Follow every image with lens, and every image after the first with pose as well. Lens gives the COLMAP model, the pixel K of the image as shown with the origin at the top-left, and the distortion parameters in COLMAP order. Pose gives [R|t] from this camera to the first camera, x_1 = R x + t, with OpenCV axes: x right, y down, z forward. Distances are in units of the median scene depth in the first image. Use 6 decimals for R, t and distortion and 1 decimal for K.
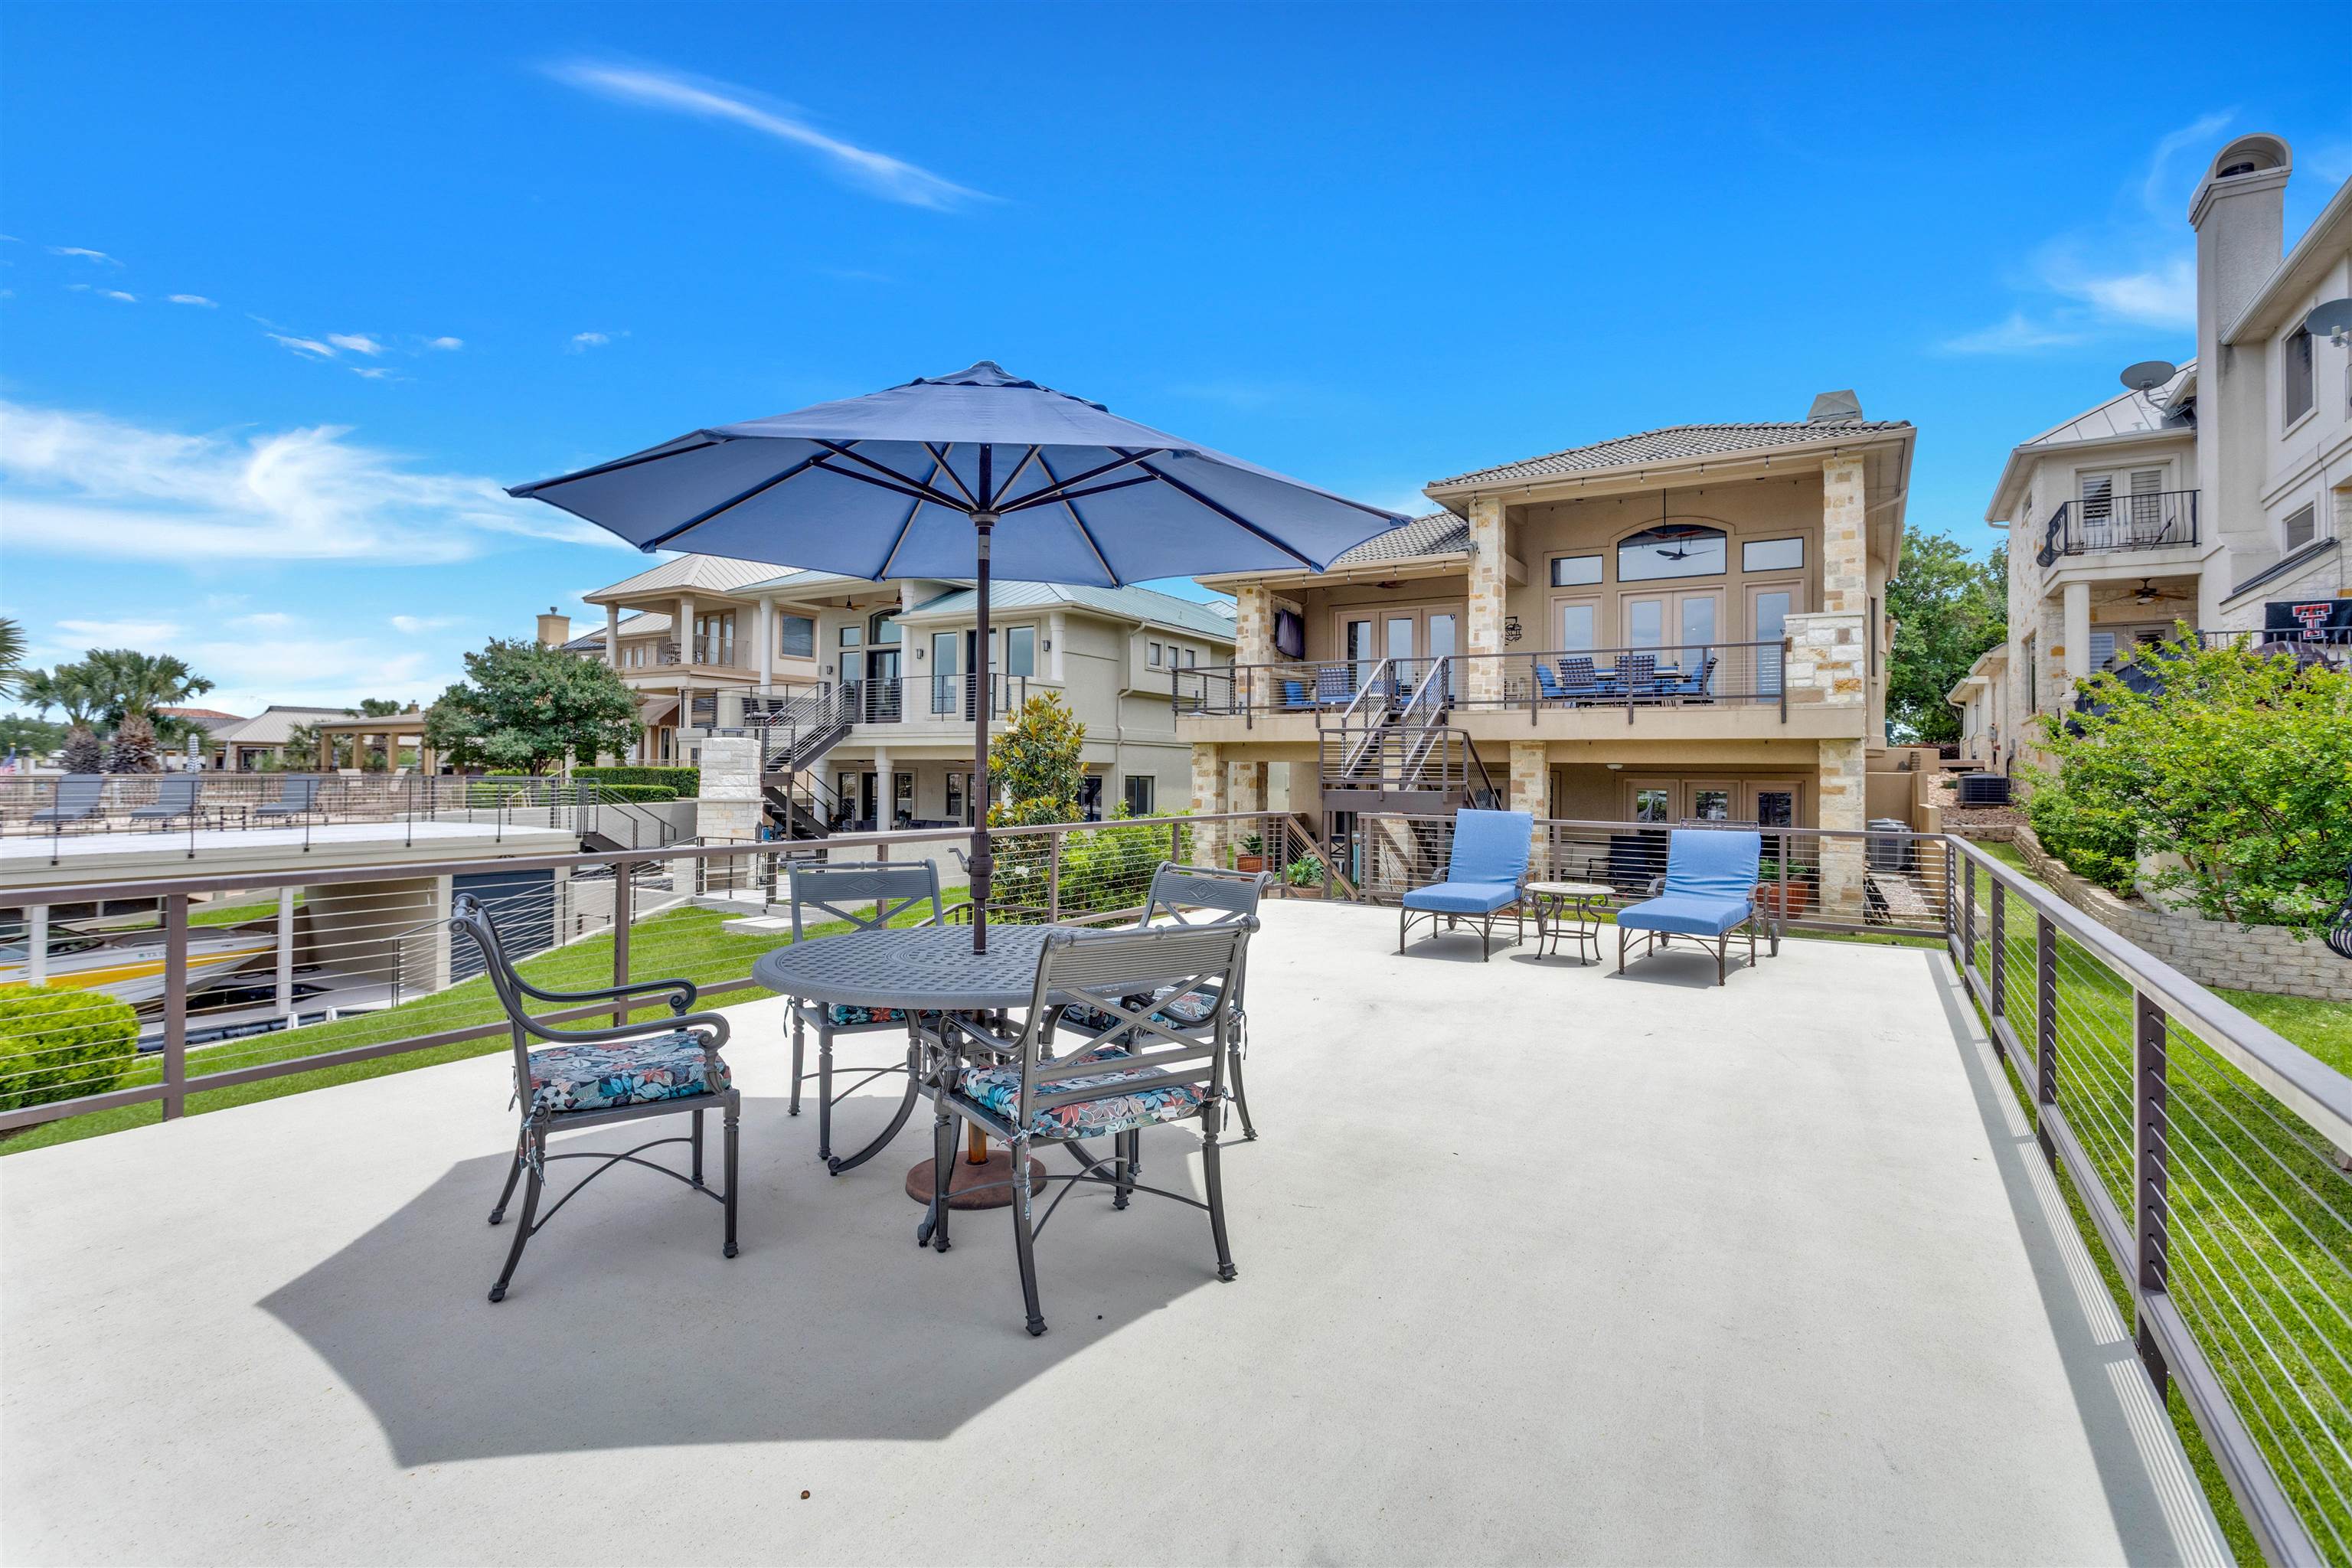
lens RADIAL K [[1148.9, 0, 1174.4], [0, 1148.9, 774.6], [0, 0, 1]] dist [-0.011187, 0.000472]
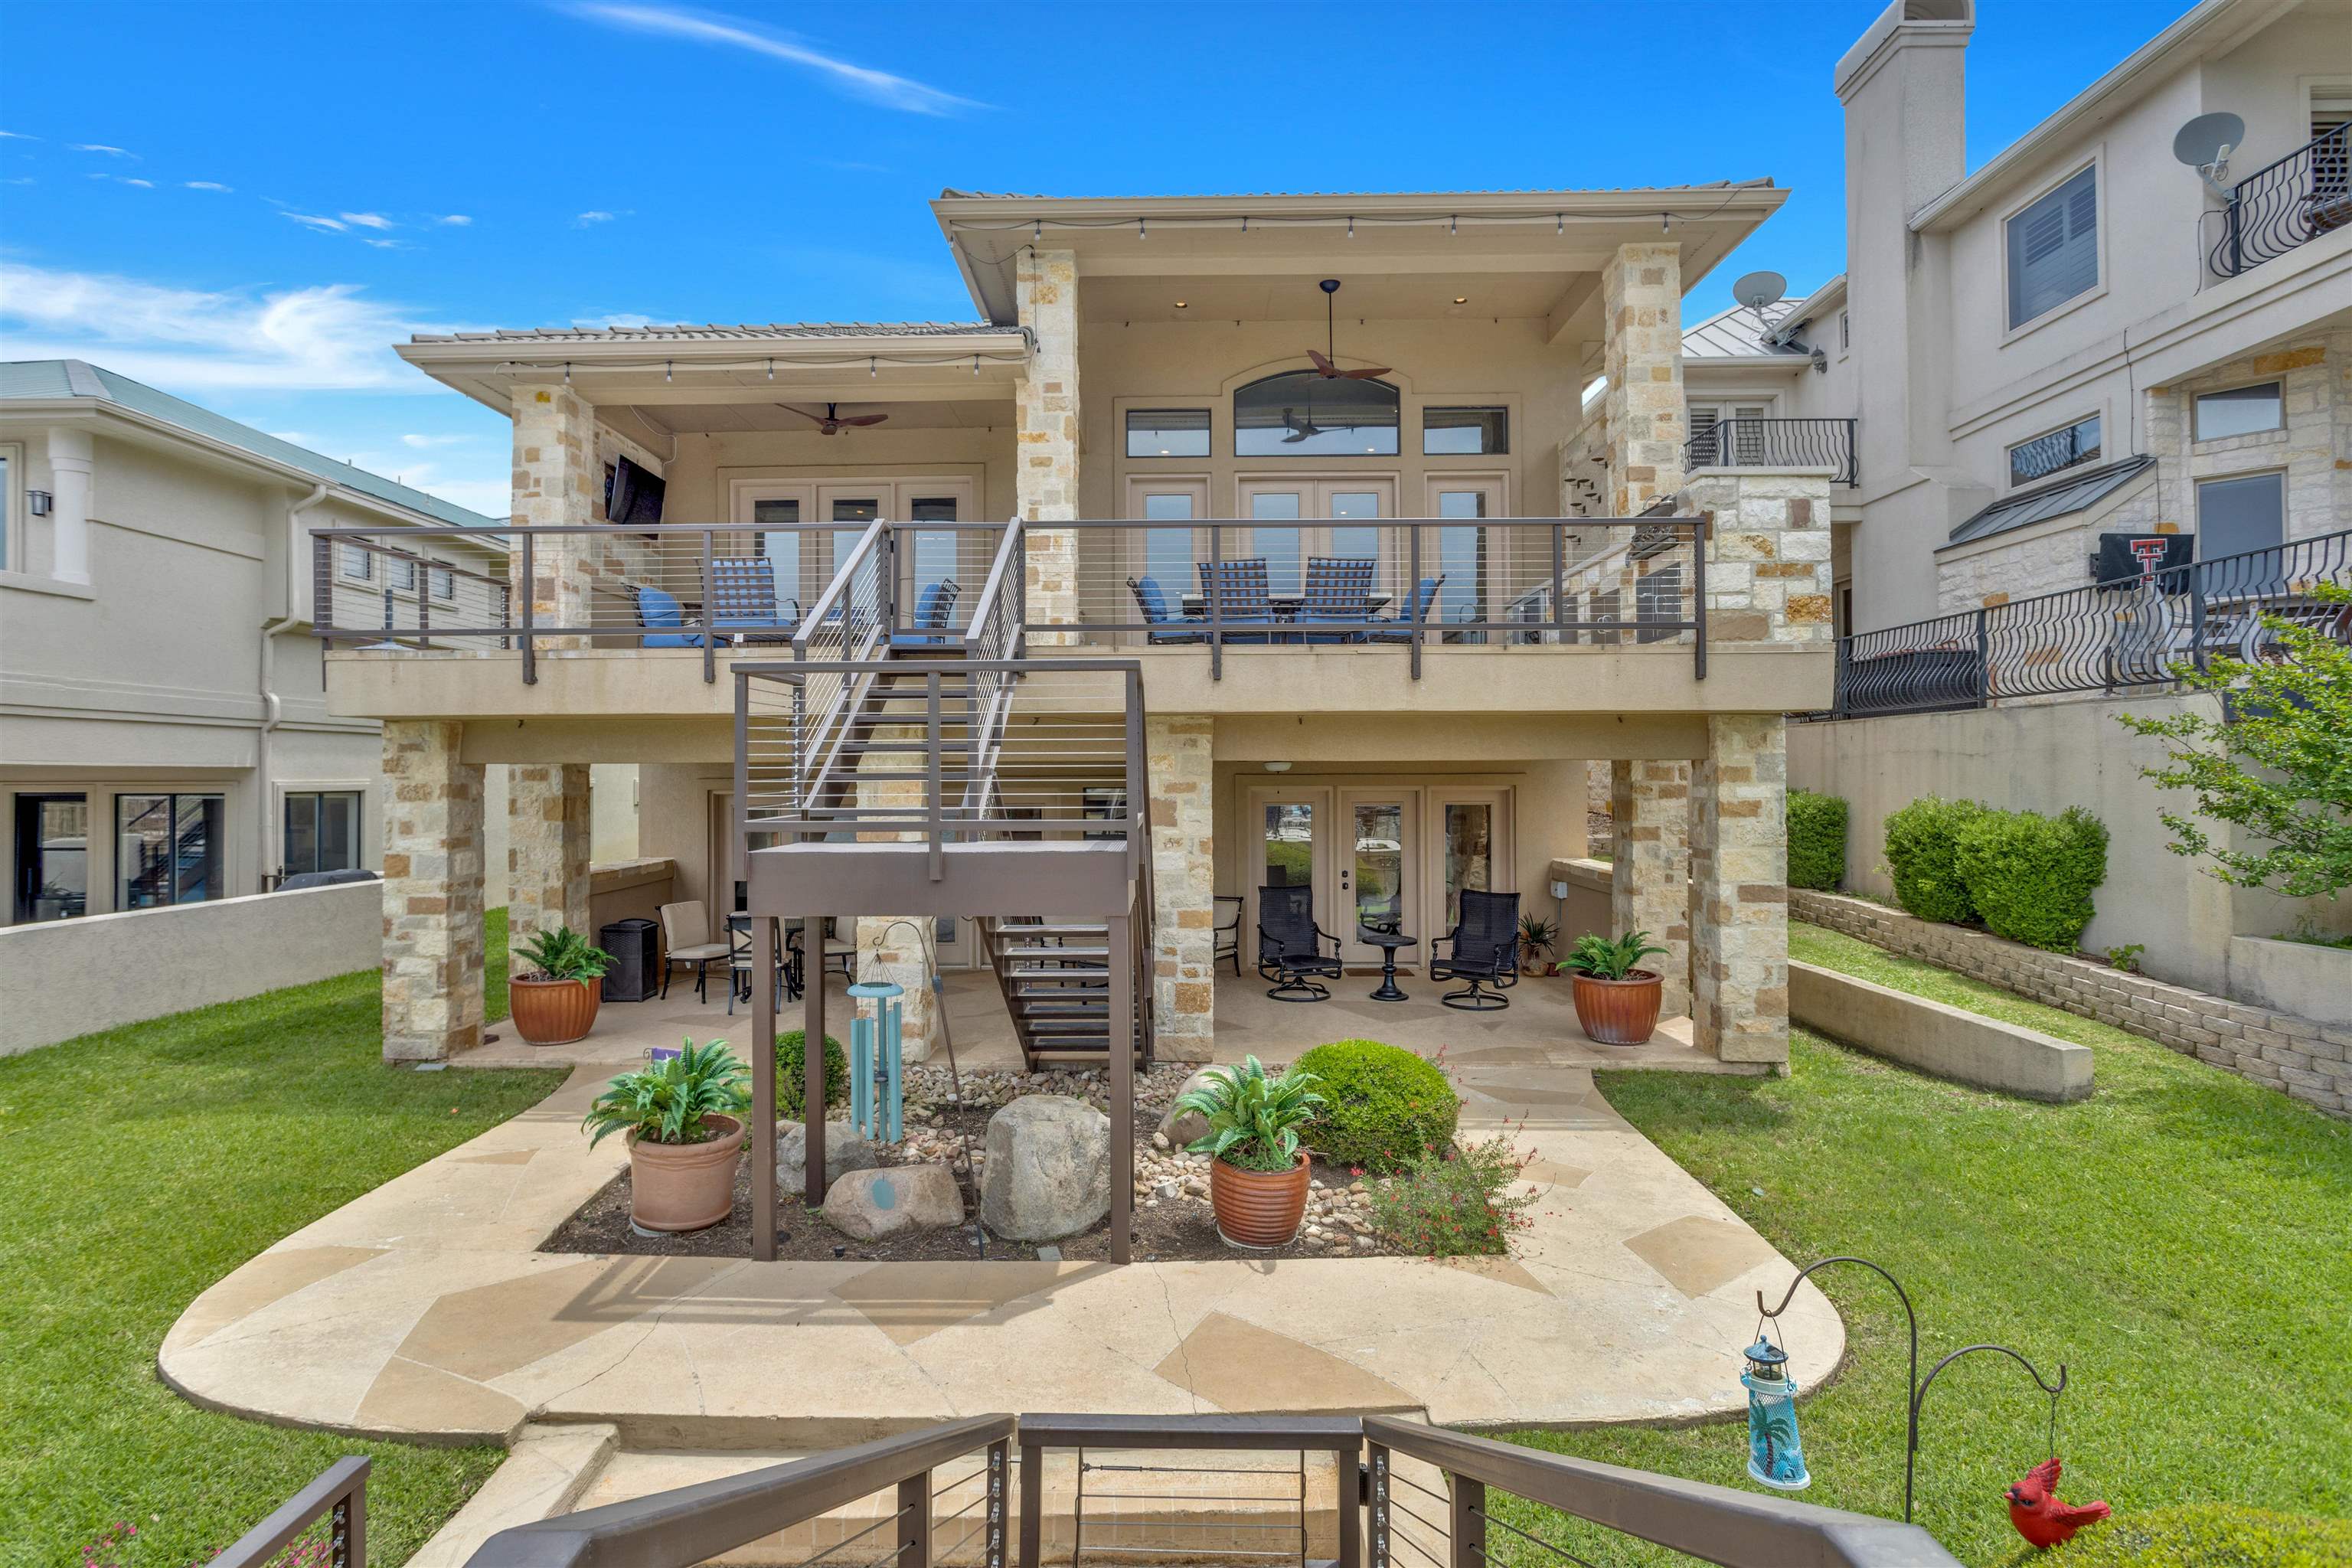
lens RADIAL K [[1148.9, 0, 1140.1], [0, 1148.9, 751.2], [0, 0, 1]] dist [-0.011187, 0.000472]
pose [[0.870351, -0.003170, 0.492421, 0.055041], [0.012120, 0.999814, -0.014986, -0.007347], [-0.492282, 0.019011, 0.870228, 0.559019]]
